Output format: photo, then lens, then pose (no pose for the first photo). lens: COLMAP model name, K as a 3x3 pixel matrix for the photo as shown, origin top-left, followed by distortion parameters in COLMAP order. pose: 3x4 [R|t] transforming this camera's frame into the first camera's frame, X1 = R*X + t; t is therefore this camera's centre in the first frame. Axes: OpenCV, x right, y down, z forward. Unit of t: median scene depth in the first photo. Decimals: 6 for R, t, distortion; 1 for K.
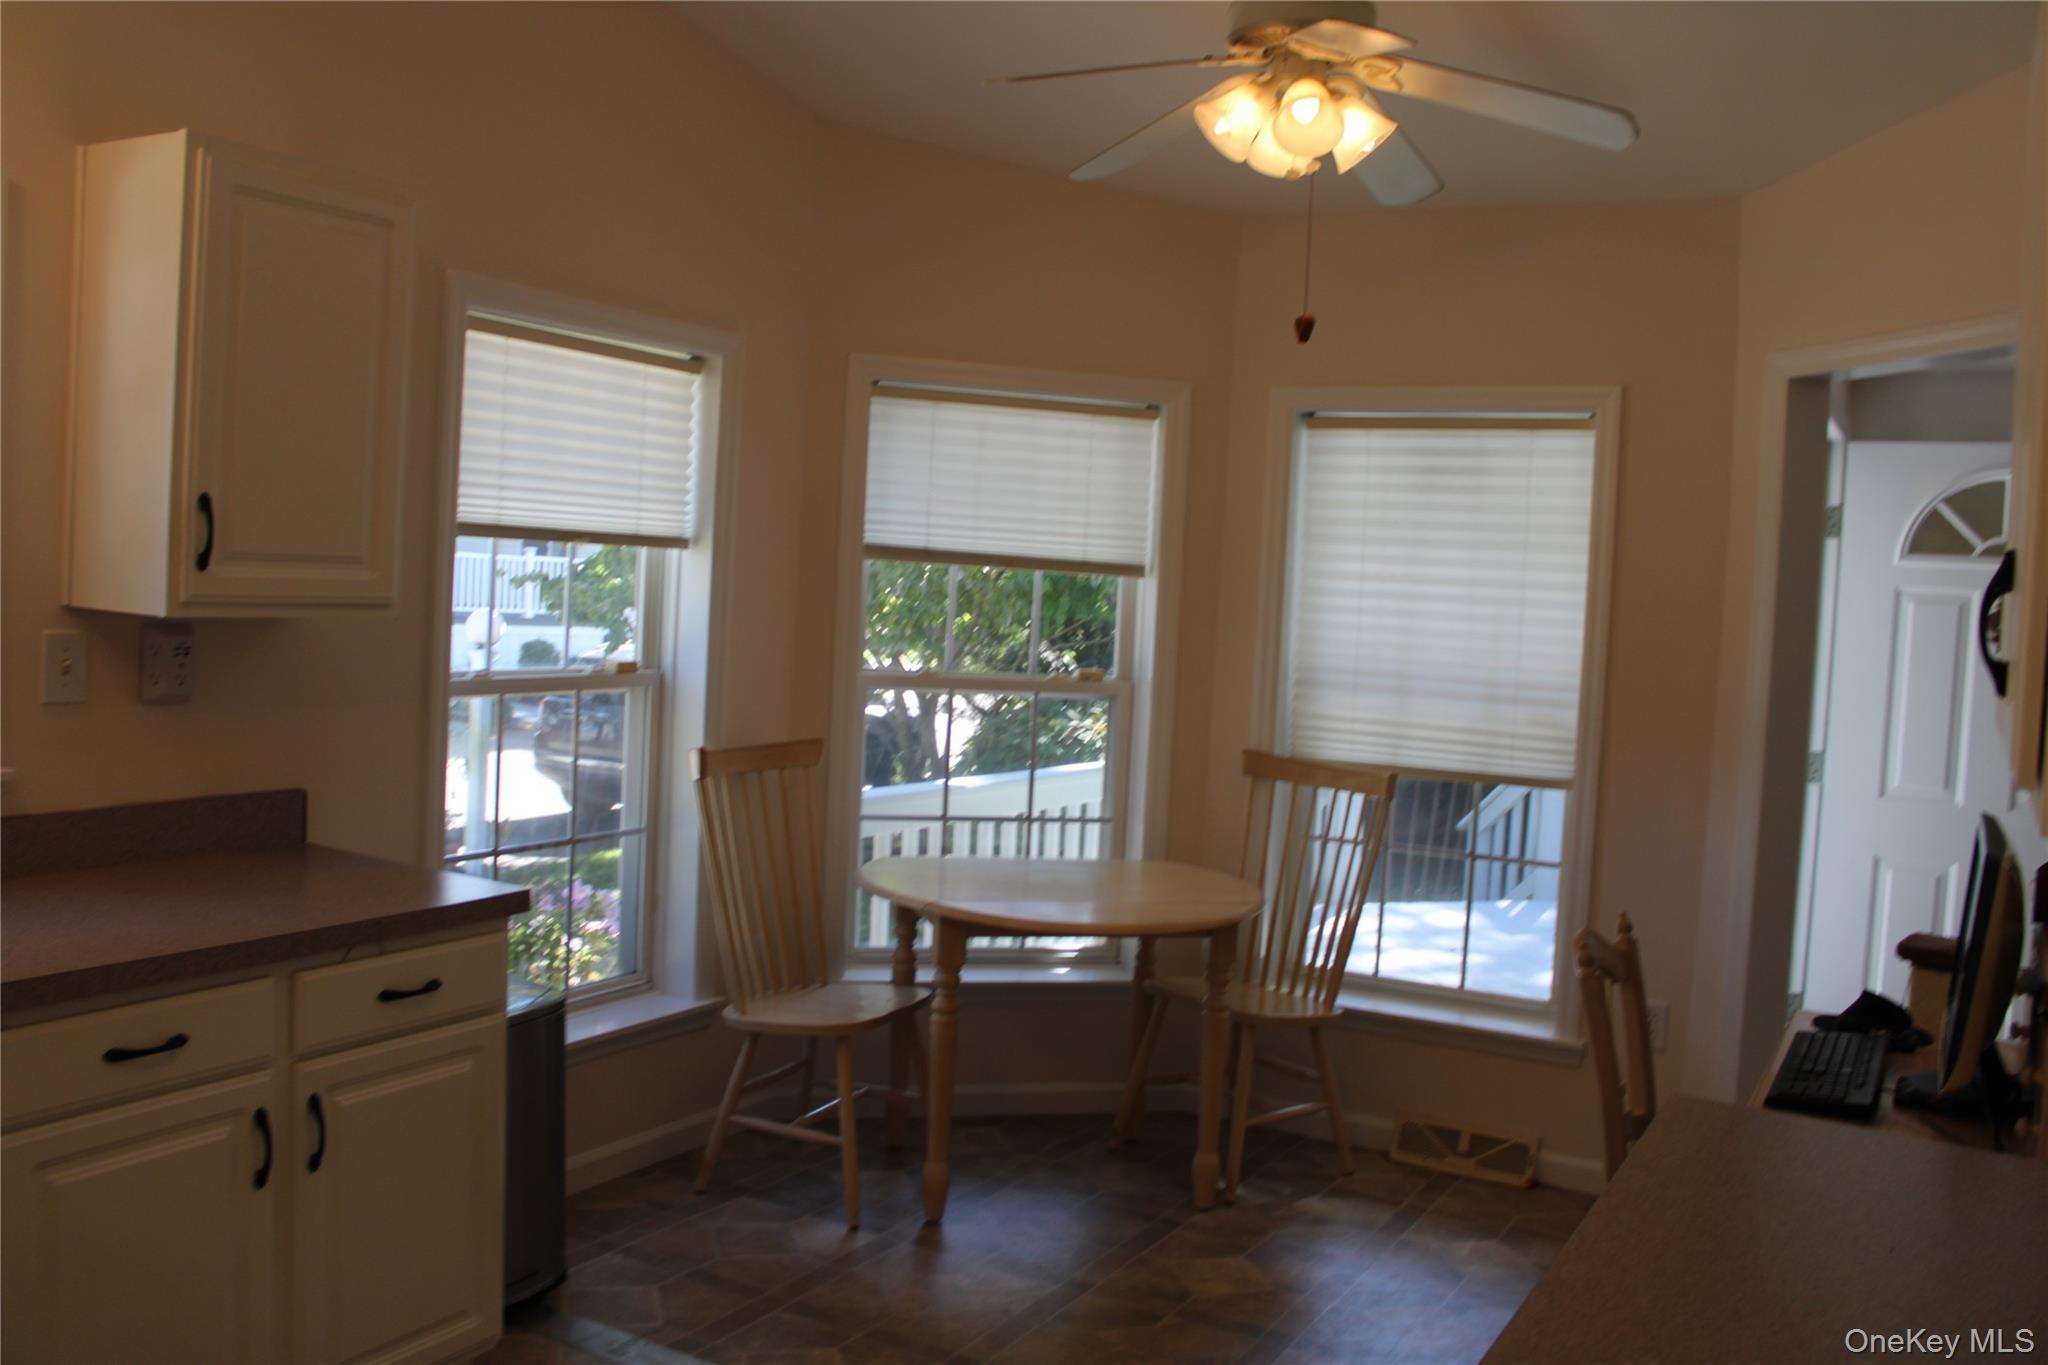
lens RADIAL K [[1717.4, 0, 1032.2], [0, 1717.4, 660.2], [0, 0, 1]] dist [-0.165004, 0.150551]
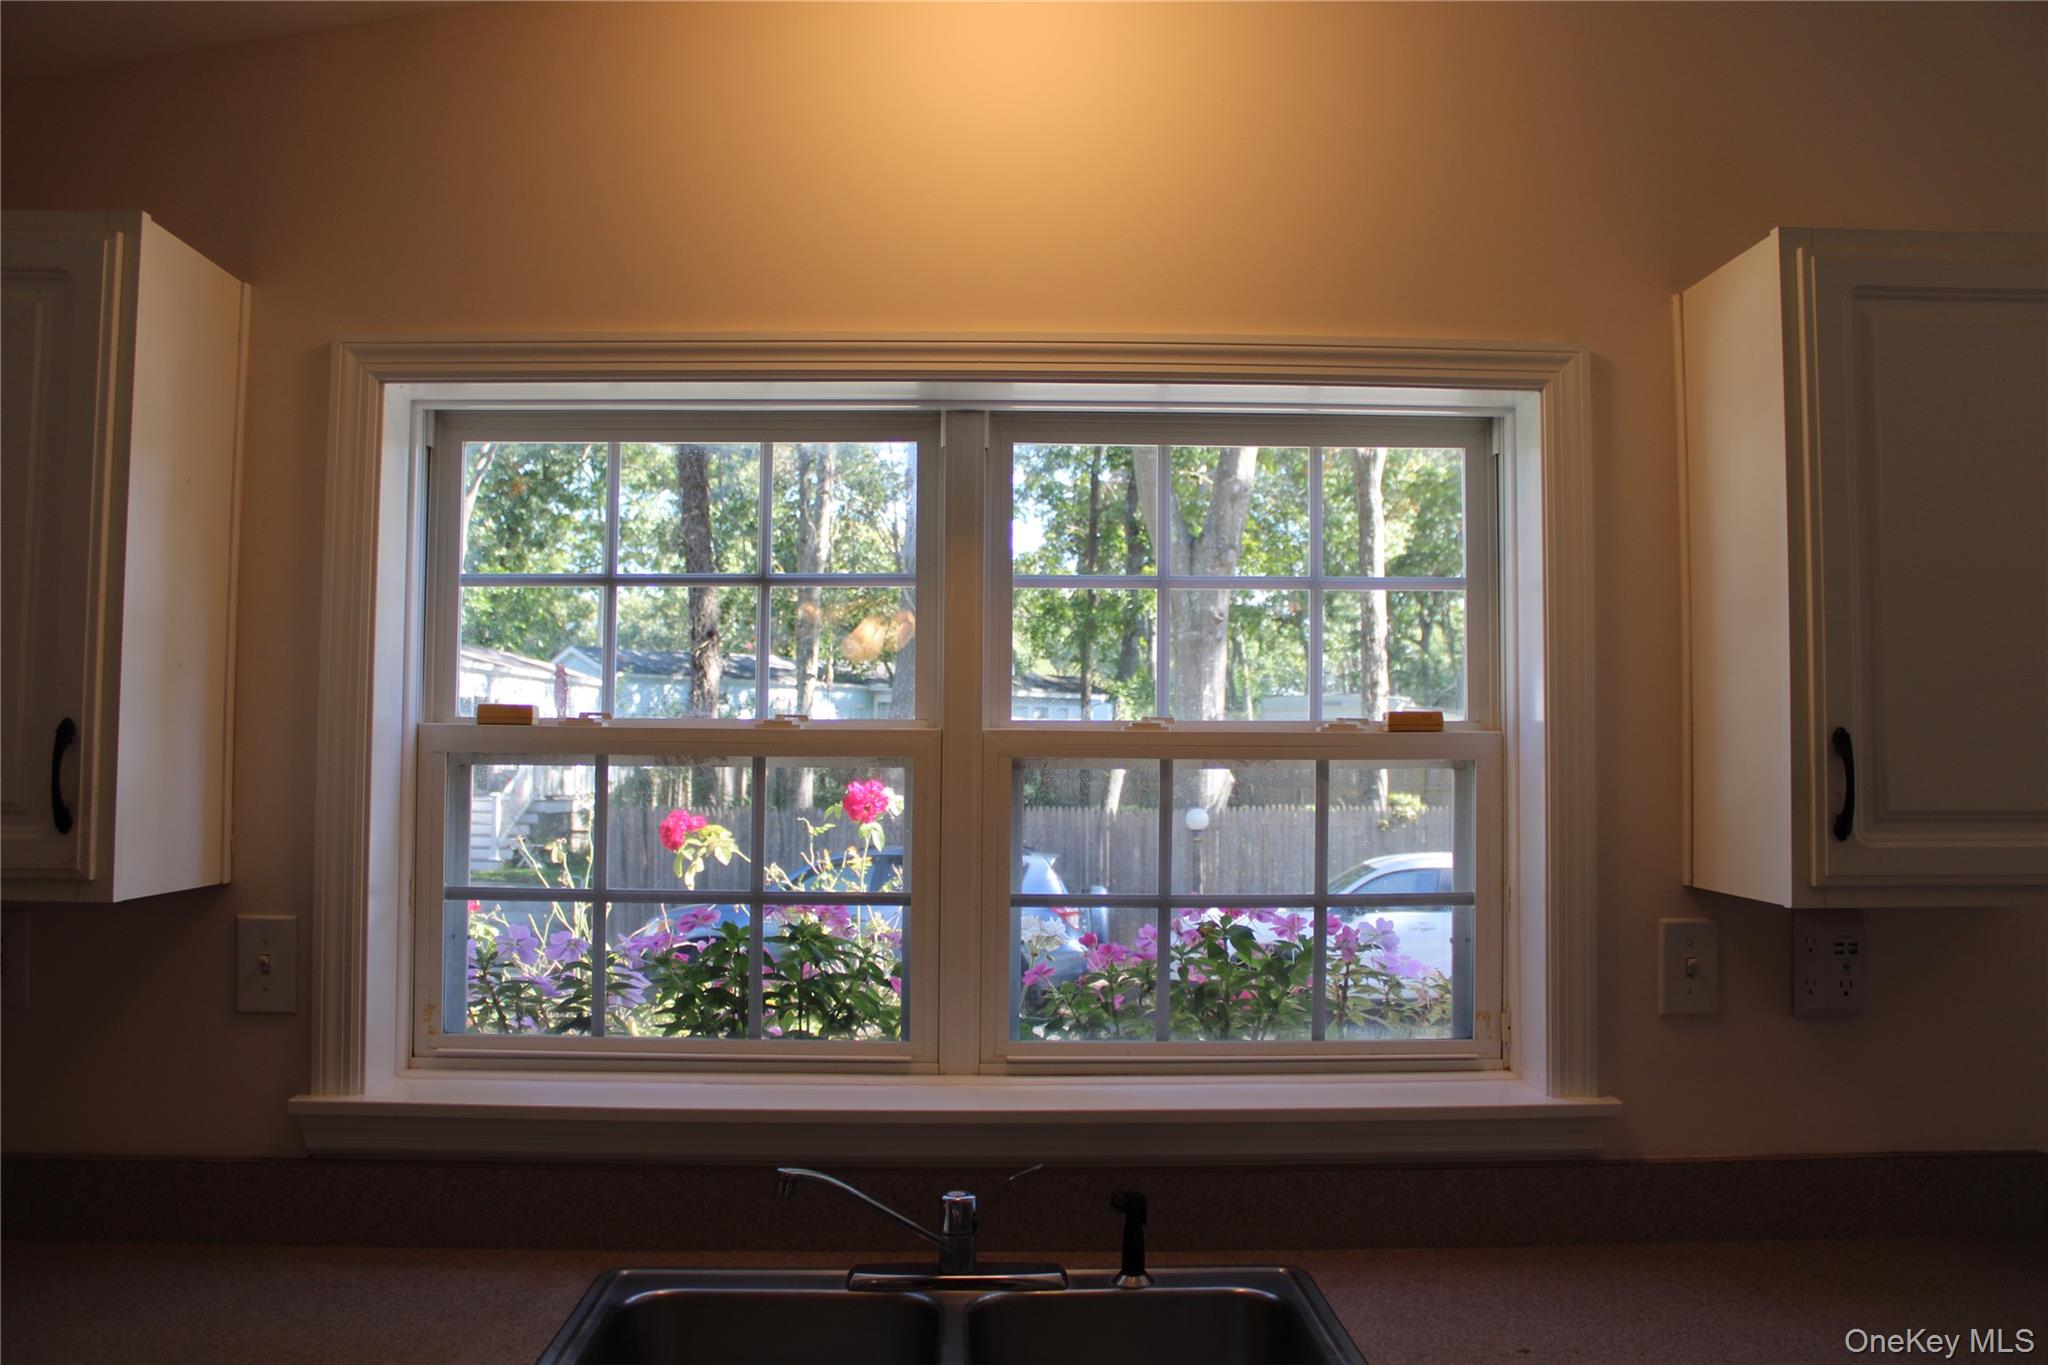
lens RADIAL K [[1717.4, 0, 1032.2], [0, 1717.4, 660.2], [0, 0, 1]] dist [-0.165004, 0.150551]
pose [[0.521855, -0.097091, -0.847490, -0.059724], [-0.024201, 0.991416, -0.128482, -0.022767], [0.852691, 0.087560, 0.515026, 0.256016]]
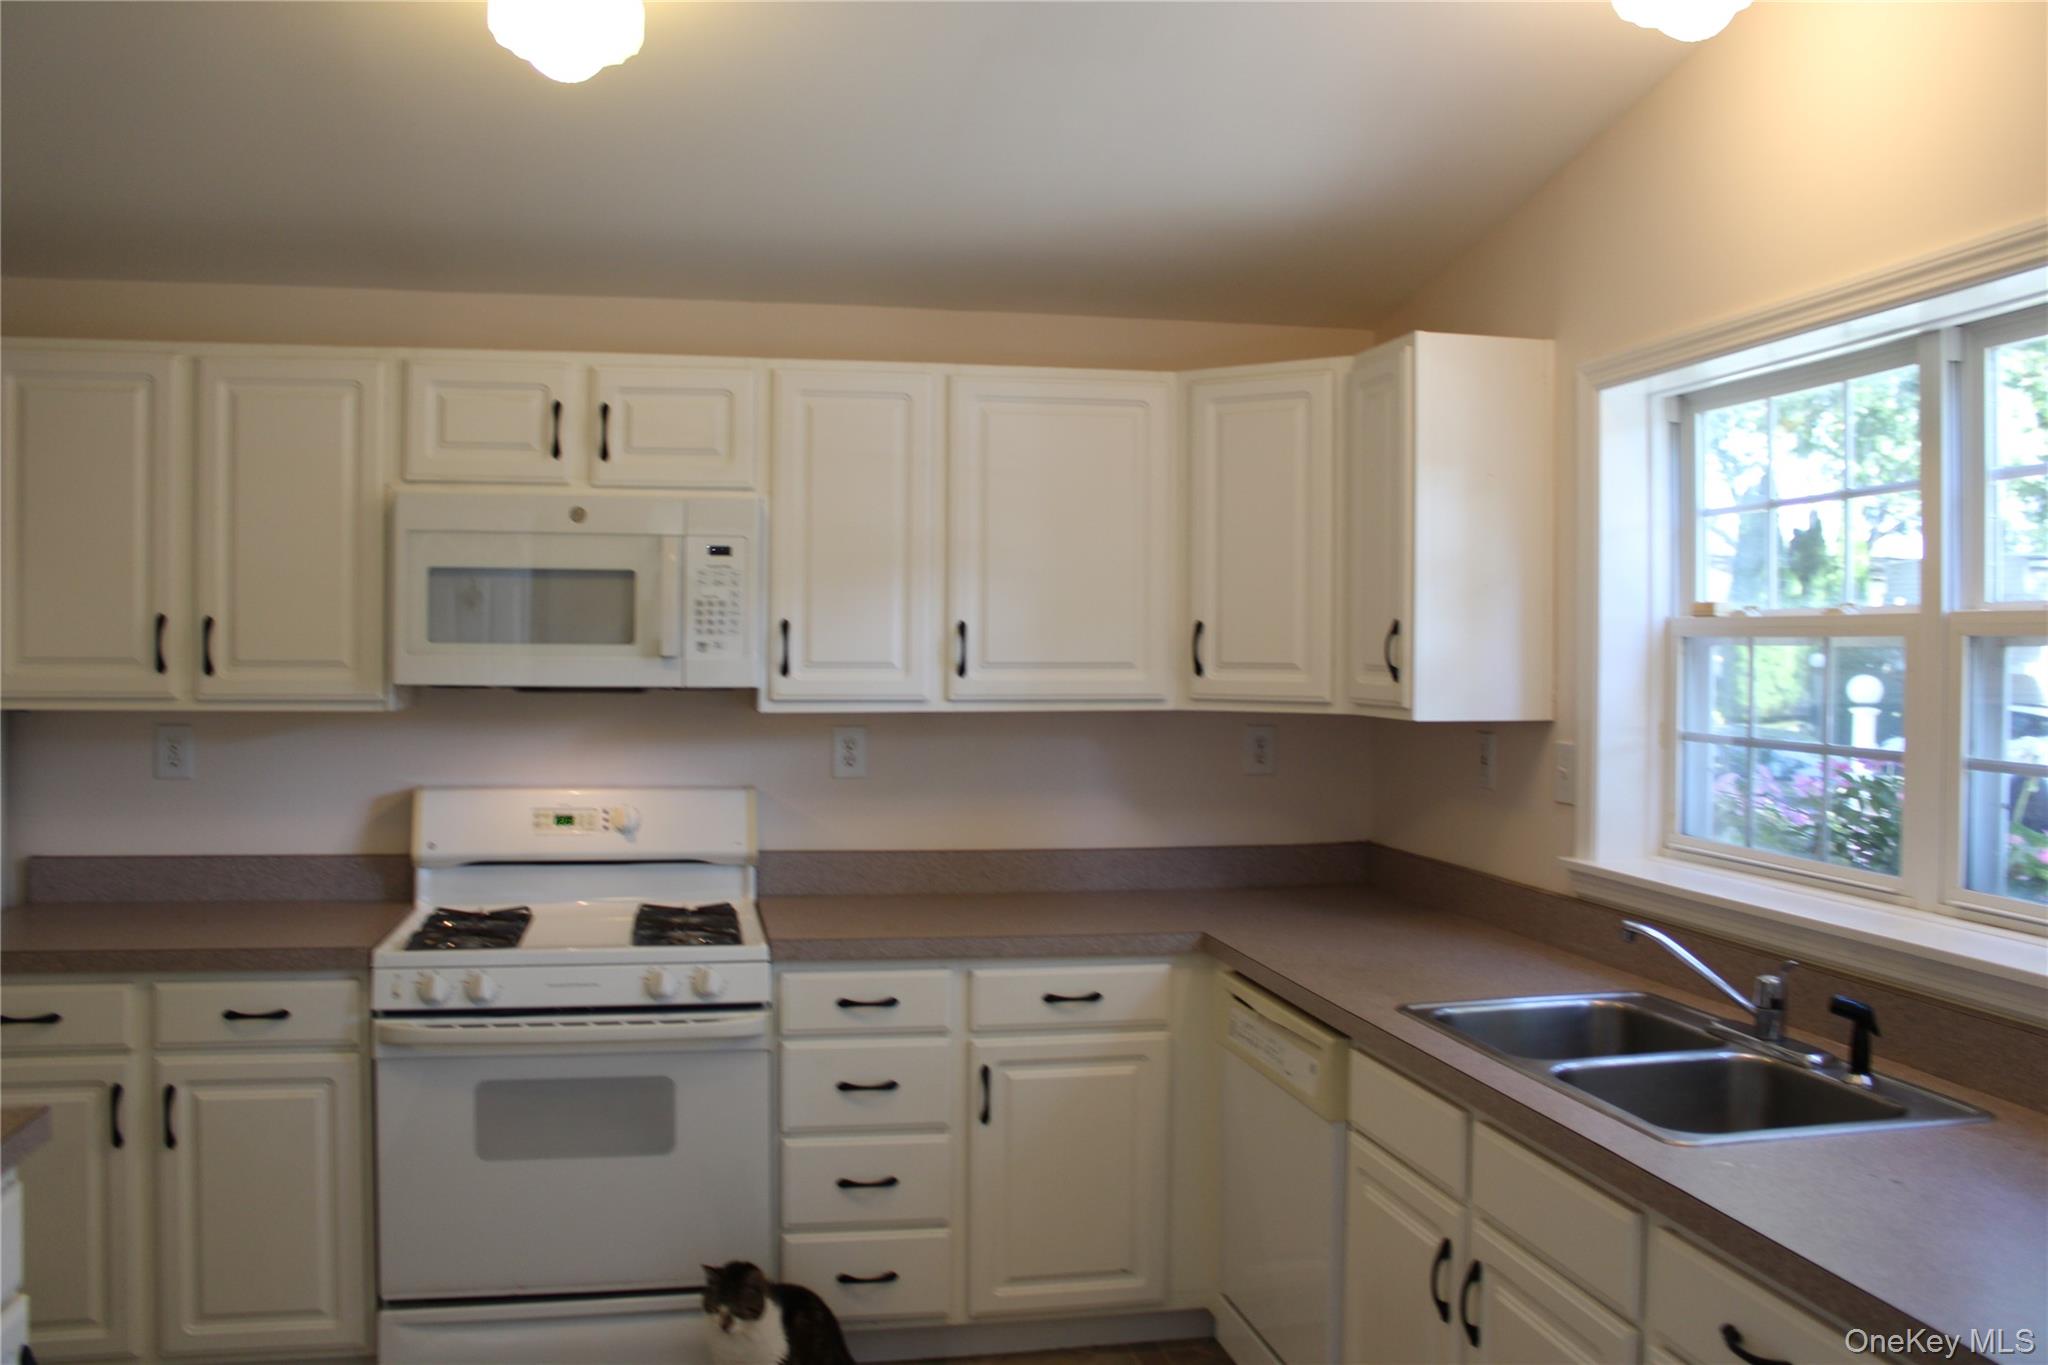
lens RADIAL K [[1717.4, 0, 1032.2], [0, 1717.4, 660.2], [0, 0, 1]] dist [-0.165004, 0.150551]
pose [[-0.749537, -0.053763, -0.659775, 0.132785], [-0.082766, 0.996487, 0.012825, -0.034941], [0.656767, 0.064219, -0.751354, 0.831438]]
